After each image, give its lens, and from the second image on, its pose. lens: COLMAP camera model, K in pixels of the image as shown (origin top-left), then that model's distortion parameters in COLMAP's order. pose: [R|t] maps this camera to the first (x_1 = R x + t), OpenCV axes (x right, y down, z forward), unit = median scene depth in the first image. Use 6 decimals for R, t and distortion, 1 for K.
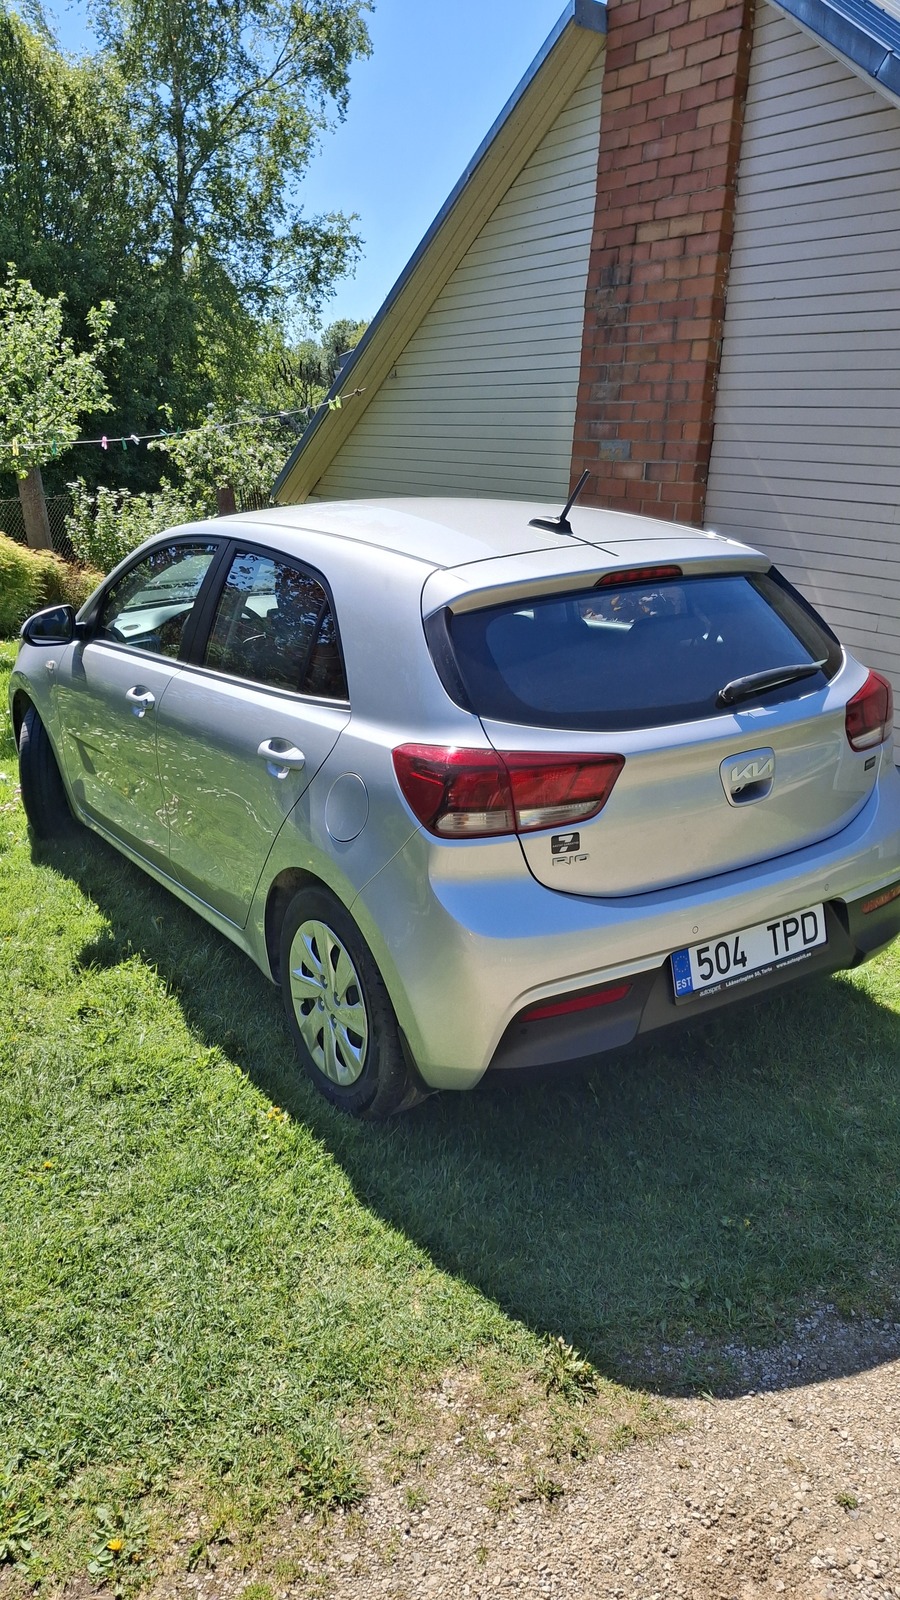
lens RADIAL K [[1142.0, 0, 450.0], [0, 1142.0, 800.0], [0, 0, 1]] dist [-0.002441, -0.000774]
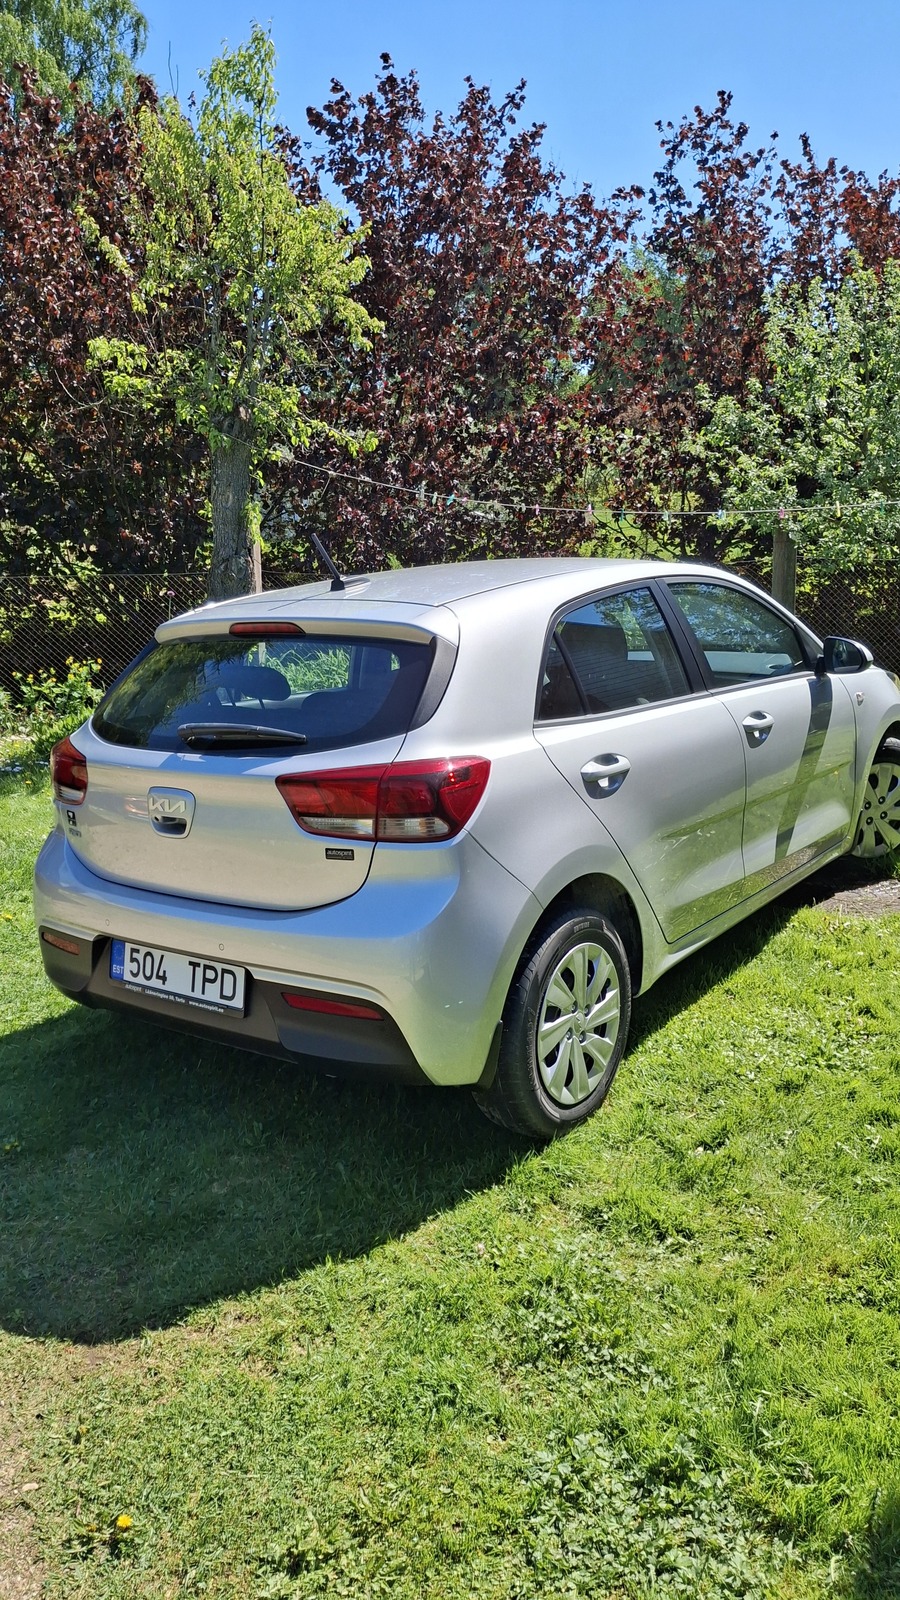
lens RADIAL K [[1142.0, 0, 450.0], [0, 1142.0, 800.0], [0, 0, 1]] dist [-0.002441, -0.000774]
pose [[0.414847, 0.214046, -0.884356, 1.284979], [-0.244042, 0.962500, 0.118481, -0.217310], [0.876553, 0.166669, 0.451526, 0.712520]]
